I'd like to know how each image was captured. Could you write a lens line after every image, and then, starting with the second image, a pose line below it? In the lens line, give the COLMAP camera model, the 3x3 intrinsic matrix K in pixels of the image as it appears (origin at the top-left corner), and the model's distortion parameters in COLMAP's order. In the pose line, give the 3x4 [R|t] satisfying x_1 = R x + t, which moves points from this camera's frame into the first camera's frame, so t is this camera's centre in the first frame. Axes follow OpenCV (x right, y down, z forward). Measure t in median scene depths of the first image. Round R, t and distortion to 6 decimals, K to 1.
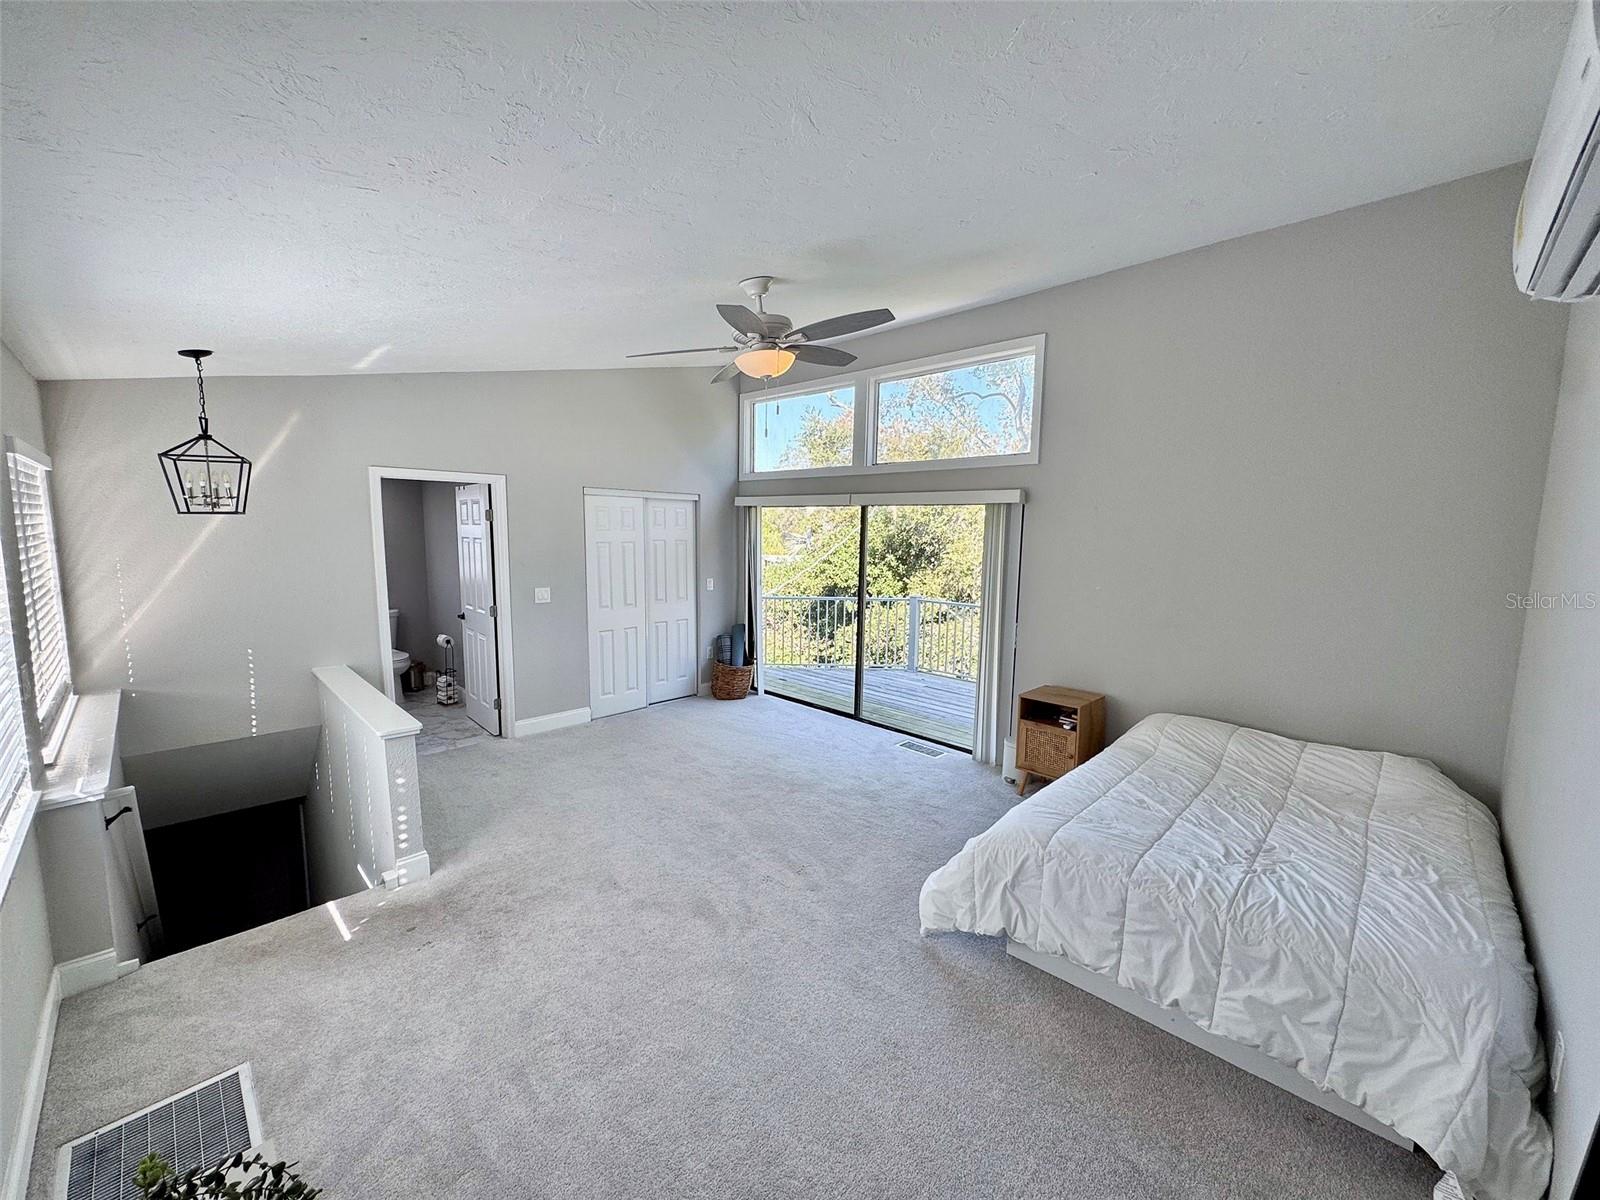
lens RADIAL K [[638.9, 0, 795.5], [0, 638.9, 601.7], [0, 0, 1]] dist [-0.002598, 0.000122]
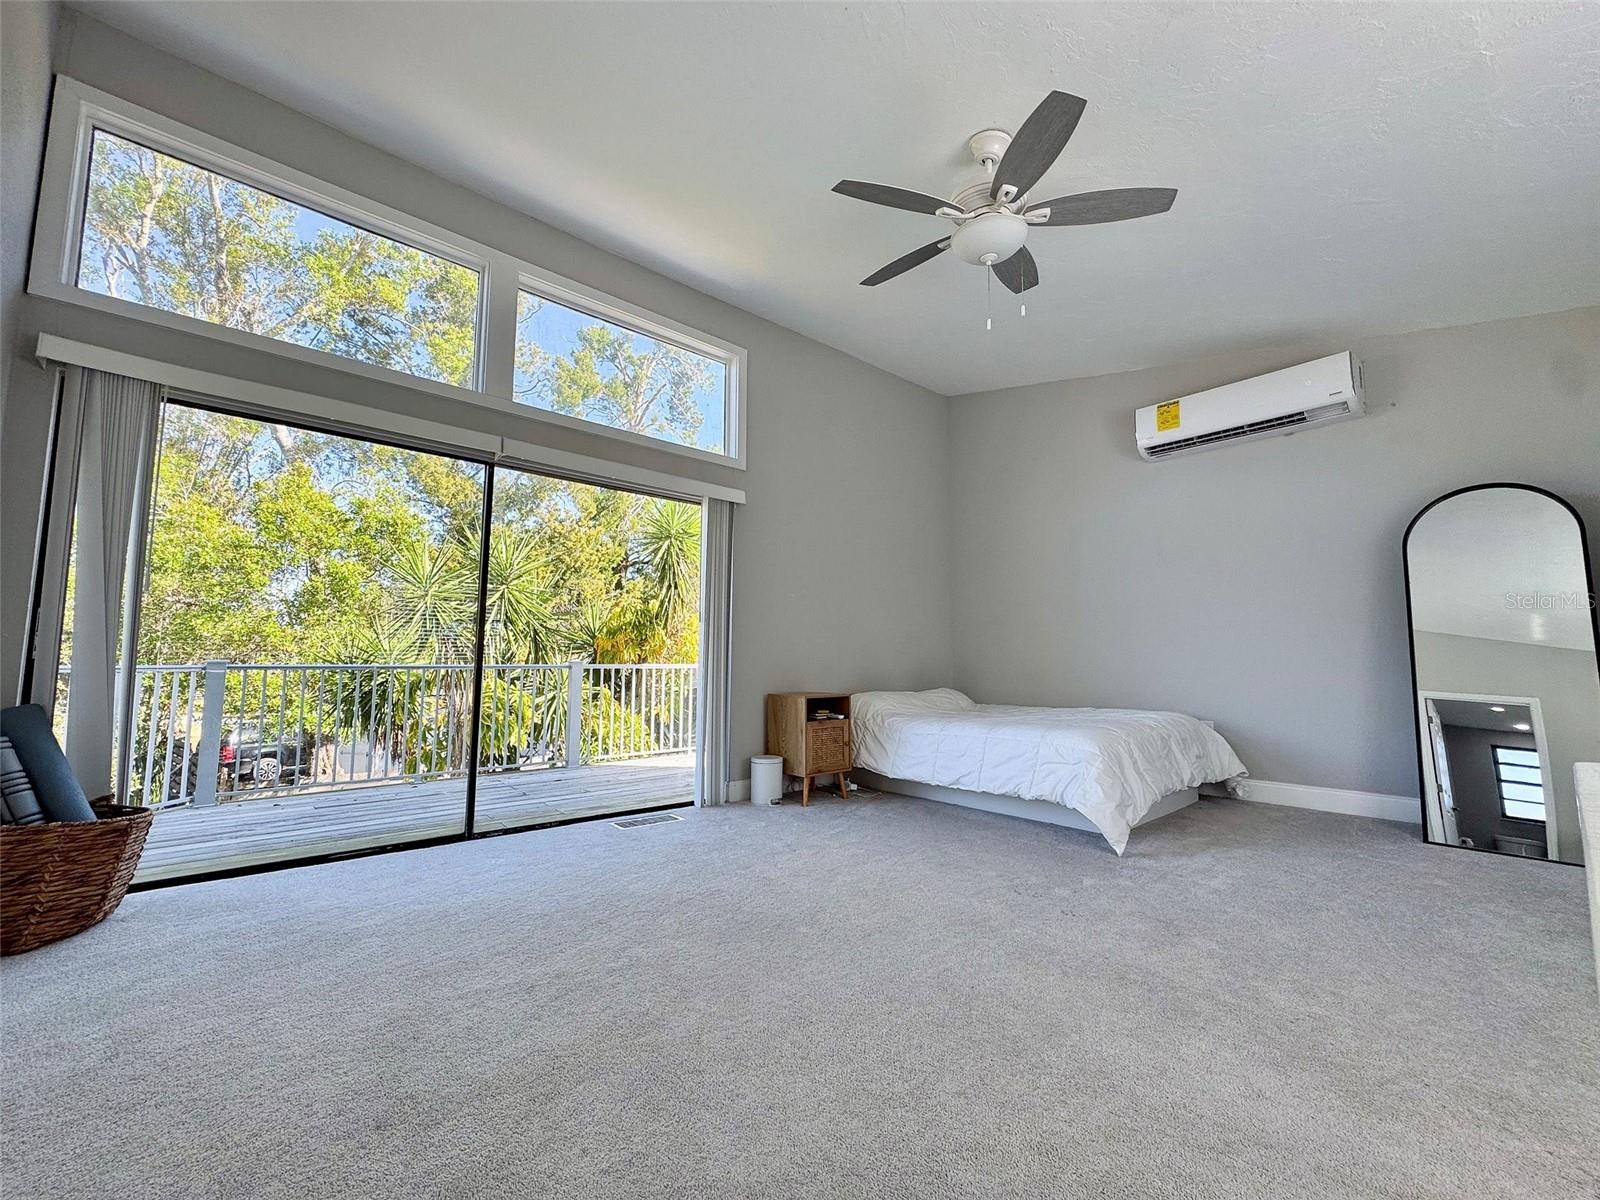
lens RADIAL K [[638.9, 0, 795.5], [0, 638.9, 601.7], [0, 0, 1]] dist [-0.002598, 0.000122]
pose [[0.075701, 0.088786, 0.993170, -0.538184], [0.119391, 0.988055, -0.097429, 0.085886], [-0.989957, 0.125951, 0.064197, 0.813620]]
